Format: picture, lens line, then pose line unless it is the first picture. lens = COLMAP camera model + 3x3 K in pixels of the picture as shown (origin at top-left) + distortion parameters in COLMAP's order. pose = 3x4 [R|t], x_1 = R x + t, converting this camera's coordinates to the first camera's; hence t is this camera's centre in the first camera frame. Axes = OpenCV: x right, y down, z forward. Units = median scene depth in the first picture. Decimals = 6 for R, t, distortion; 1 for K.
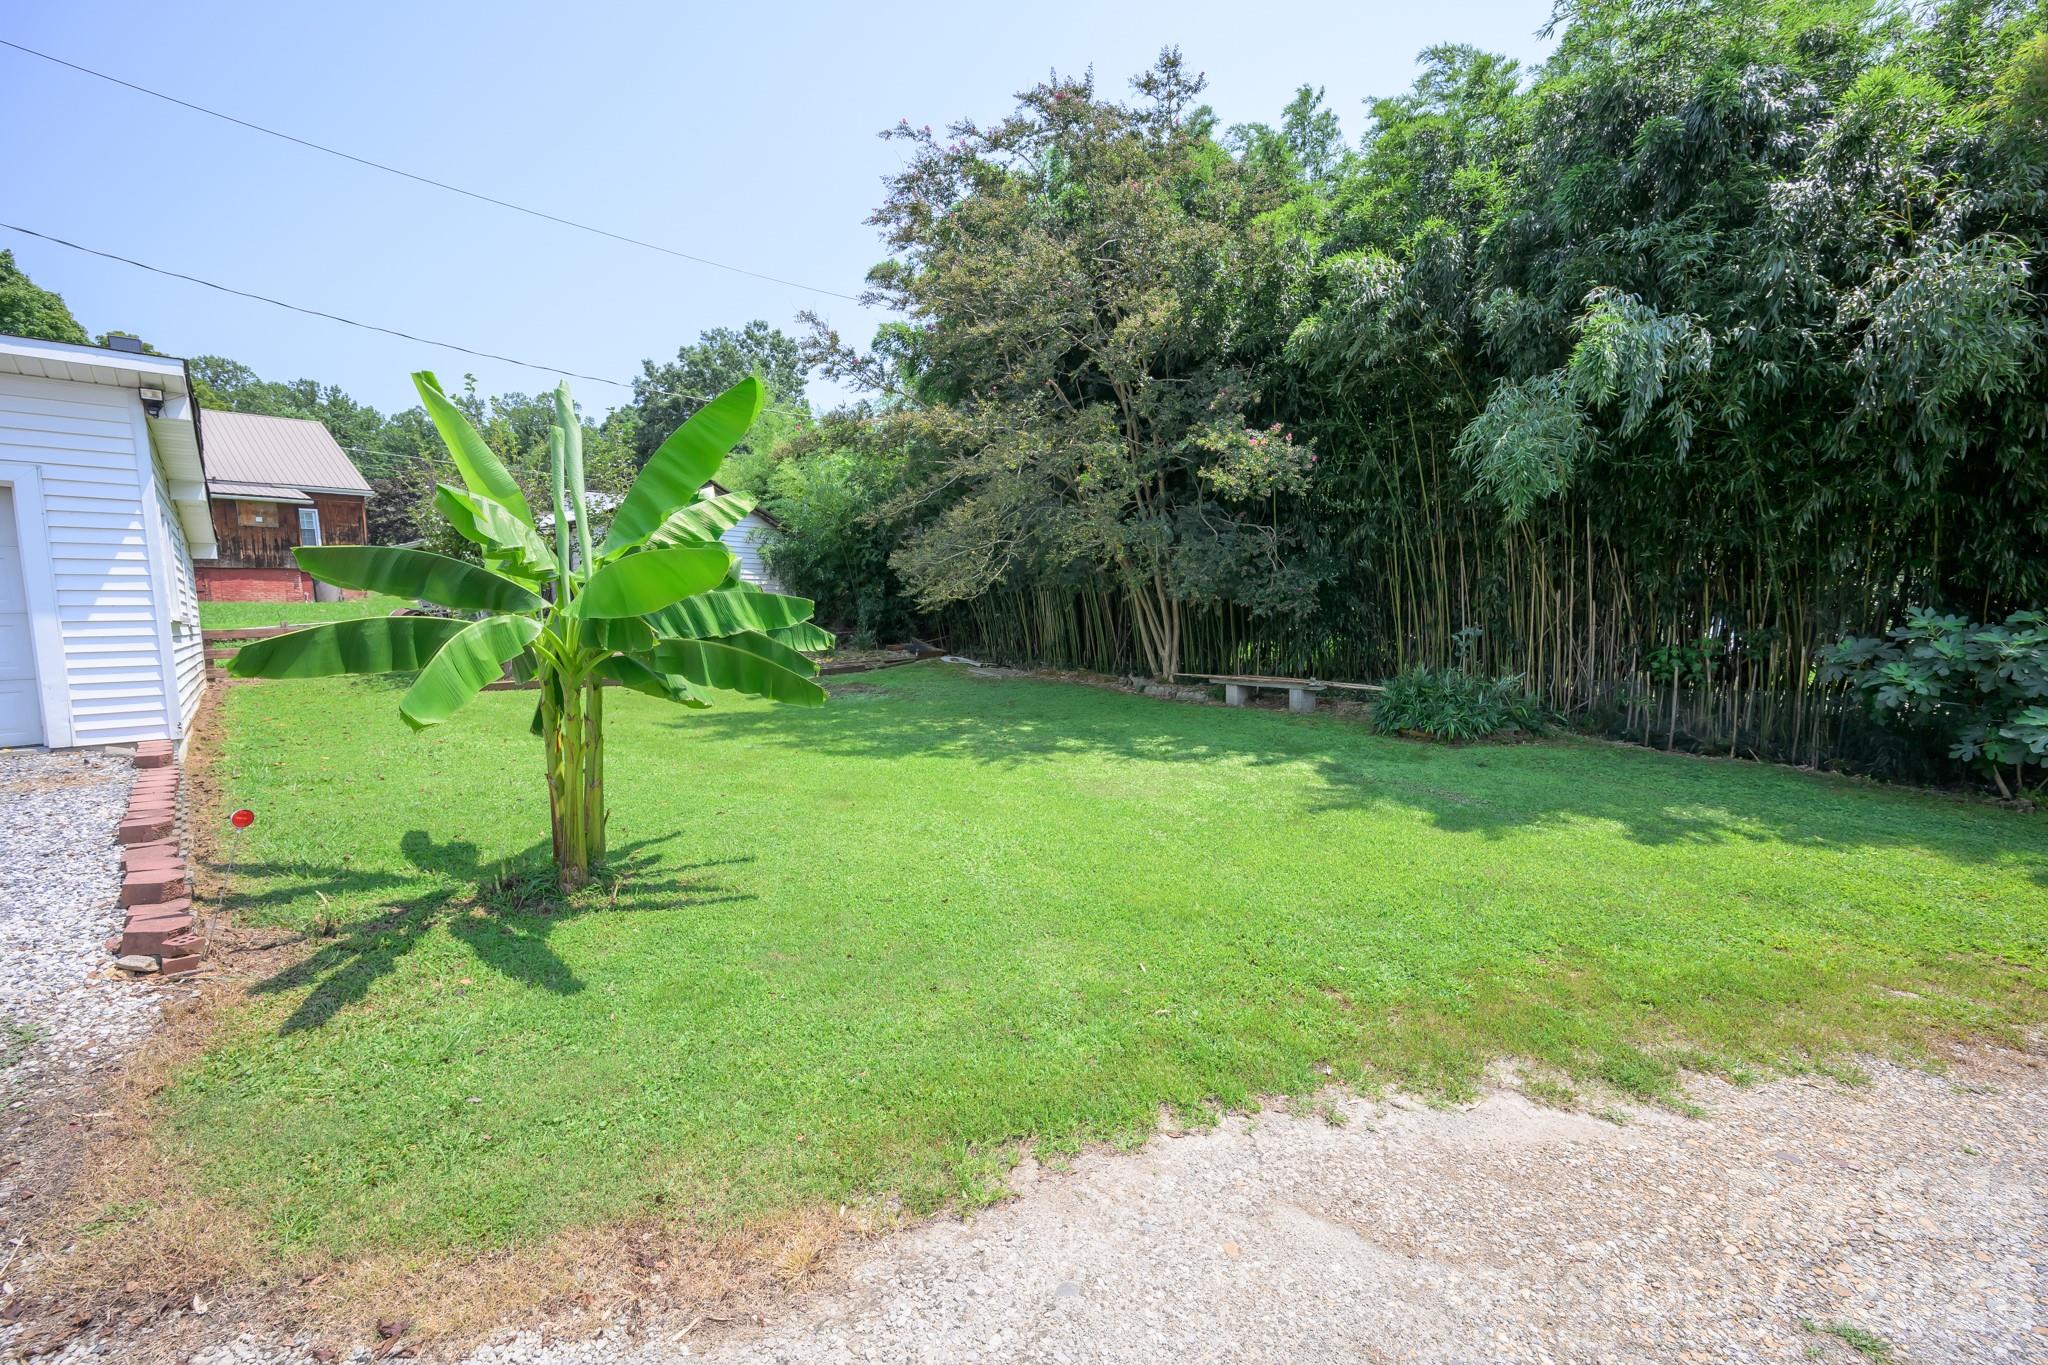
lens RADIAL K [[793.8, 0, 1024.0], [0, 793.8, 682.5], [0, 0, 1]] dist [0.000064, -0.000010]
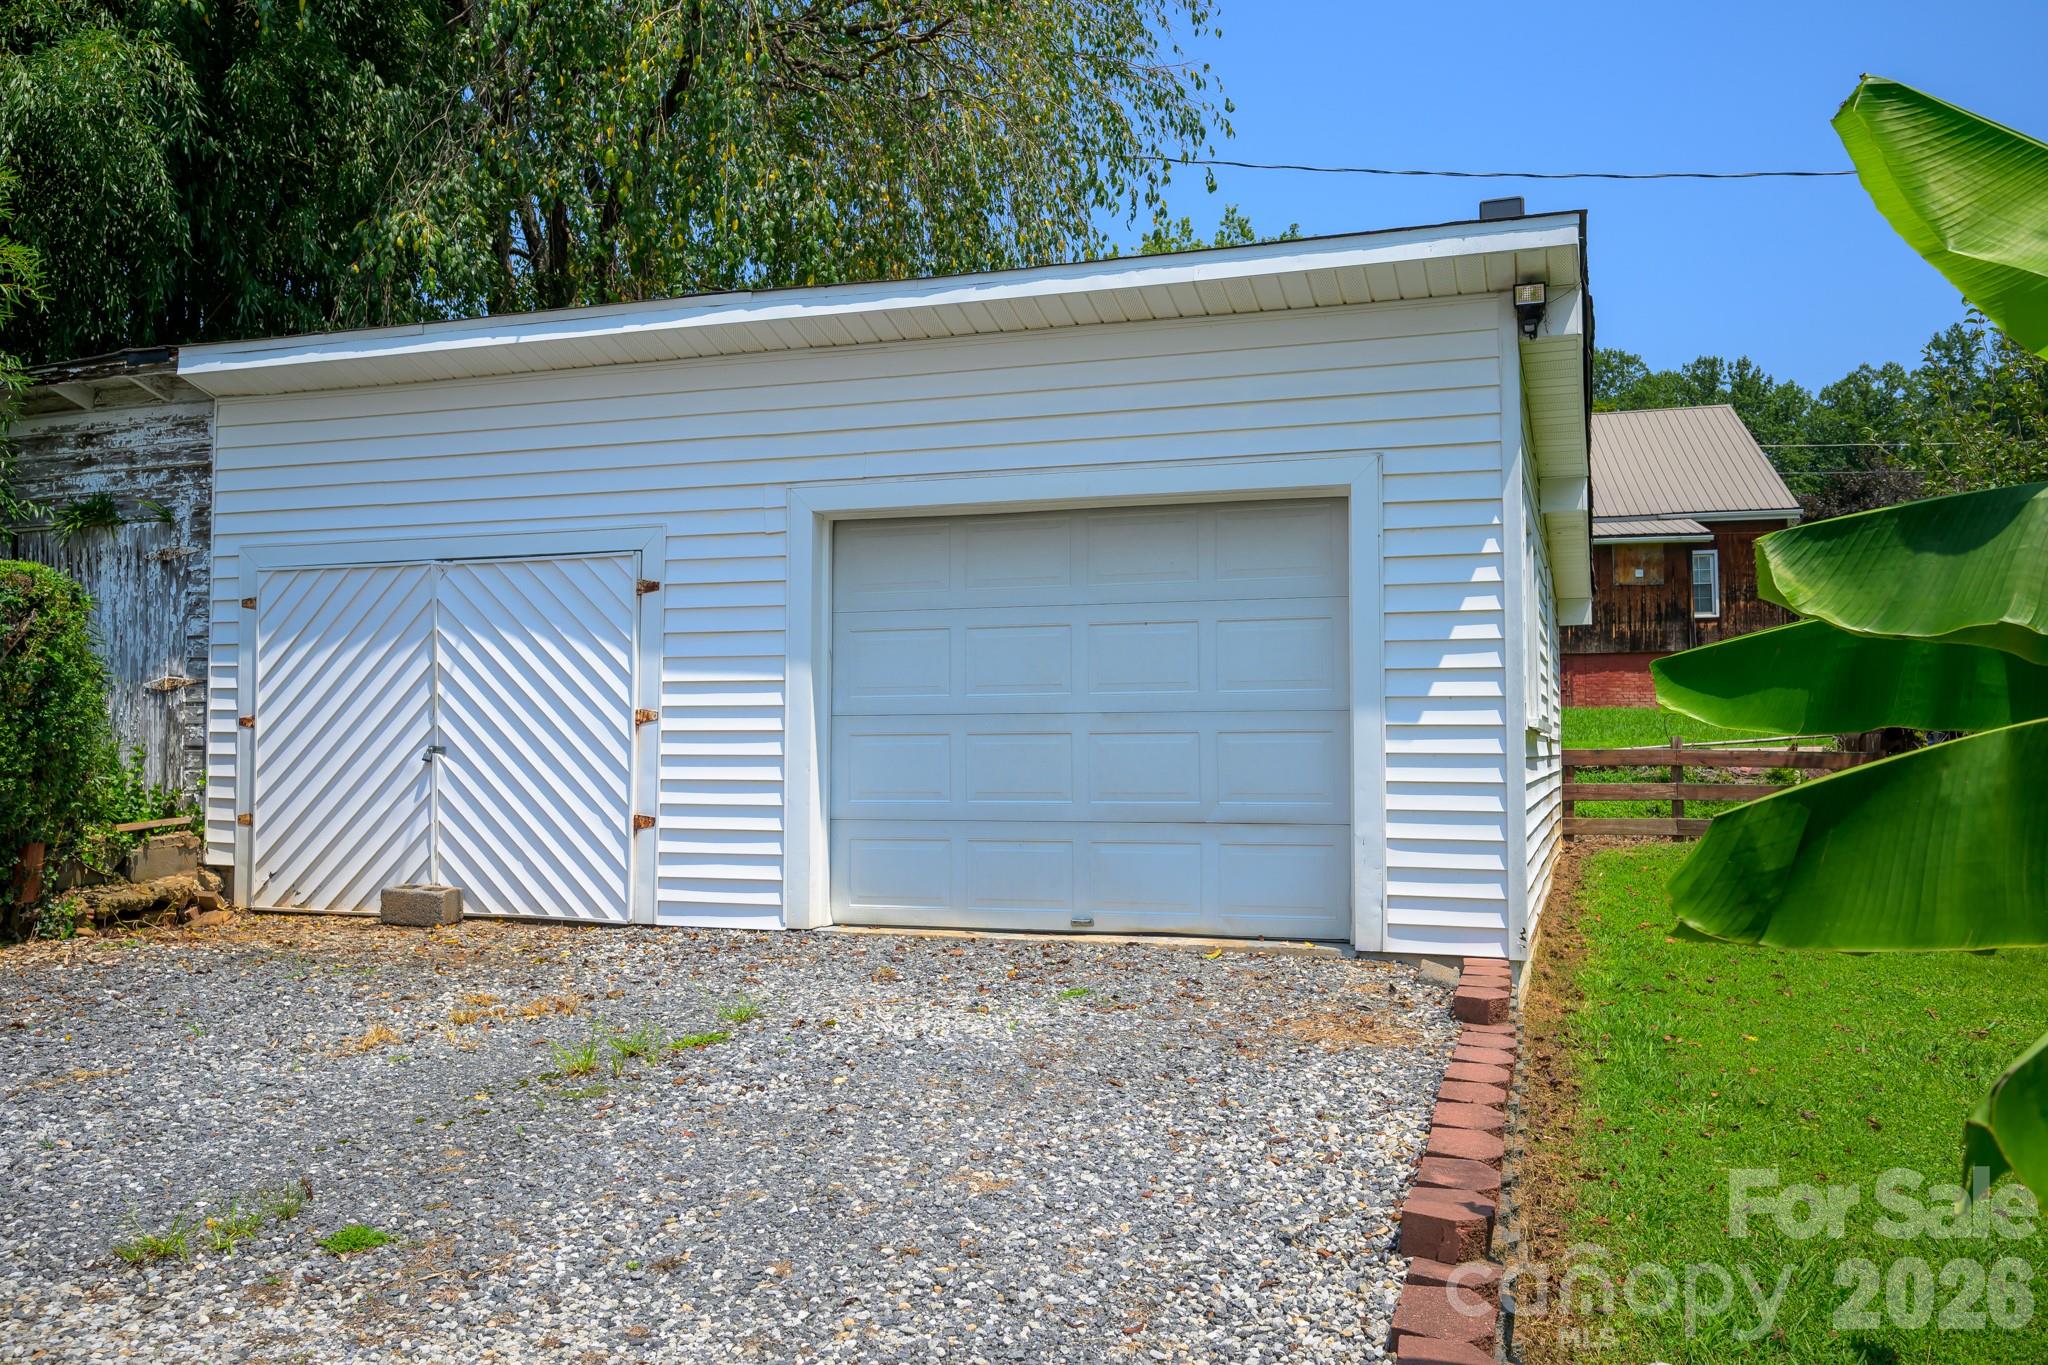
lens RADIAL K [[1613.4, 0, 1024.0], [0, 1613.4, 682.5], [0, 0, 1]] dist [-0.011051, -0.004342]
pose [[0.434883, -0.016498, -0.900336, -0.206951], [-0.090415, 0.993979, -0.061886, -0.009242], [0.895936, 0.108318, 0.430774, 0.191978]]
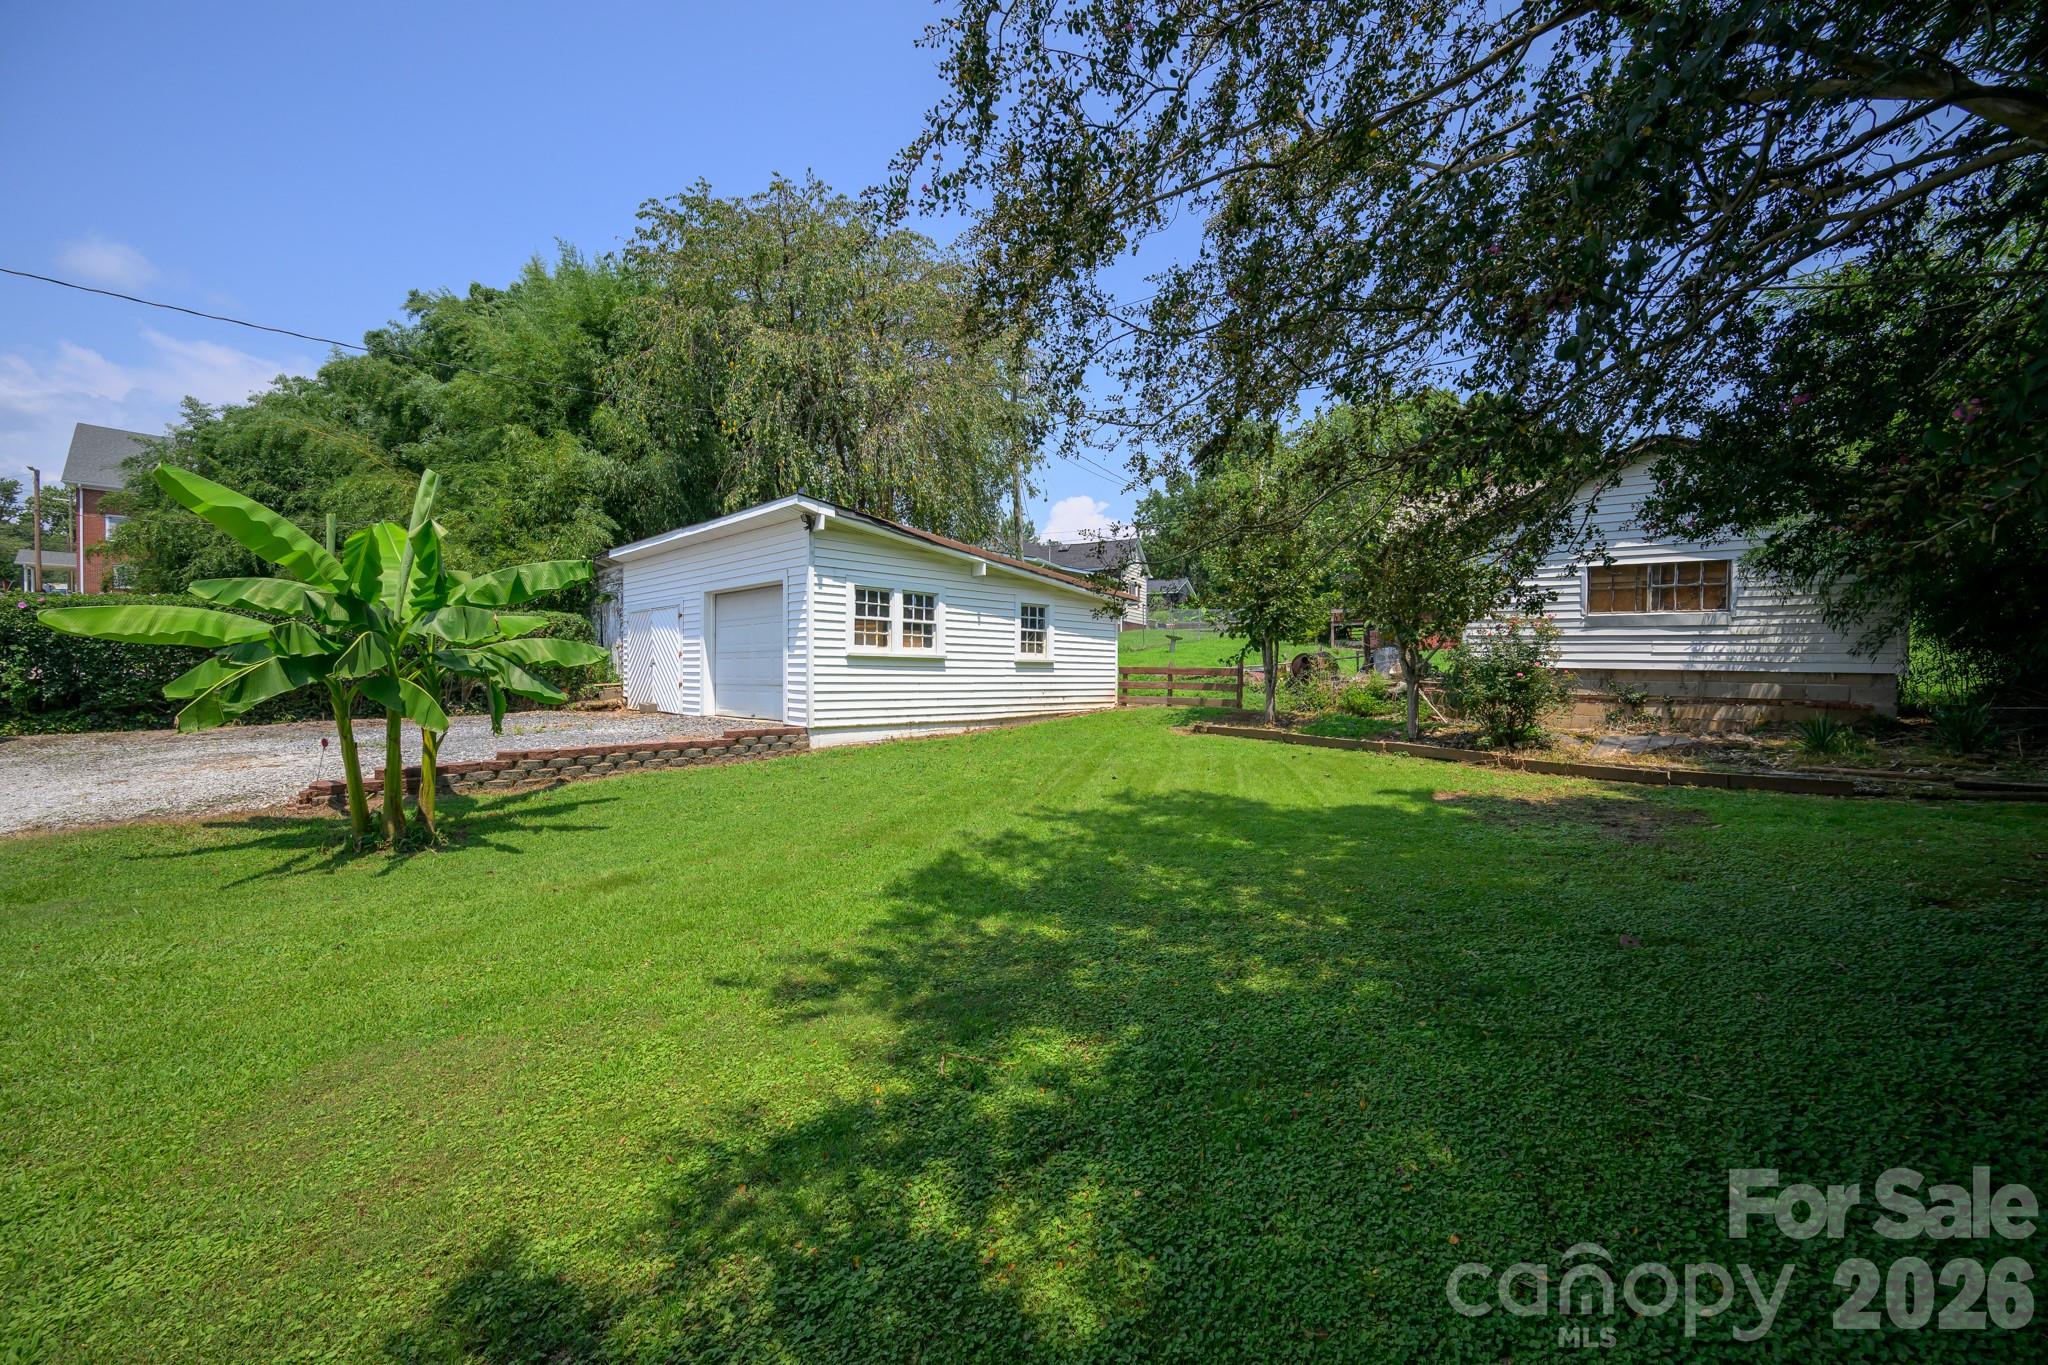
lens RADIAL K [[770.4, 0, 1024.0], [0, 770.4, 682.5], [0, 0, 1]] dist [-0.014367, -0.000049]
pose [[0.014524, 0.032116, -0.999379, 0.377522], [-0.095992, 0.994912, 0.030577, -0.081669], [0.995276, 0.095488, 0.017533, 1.043192]]
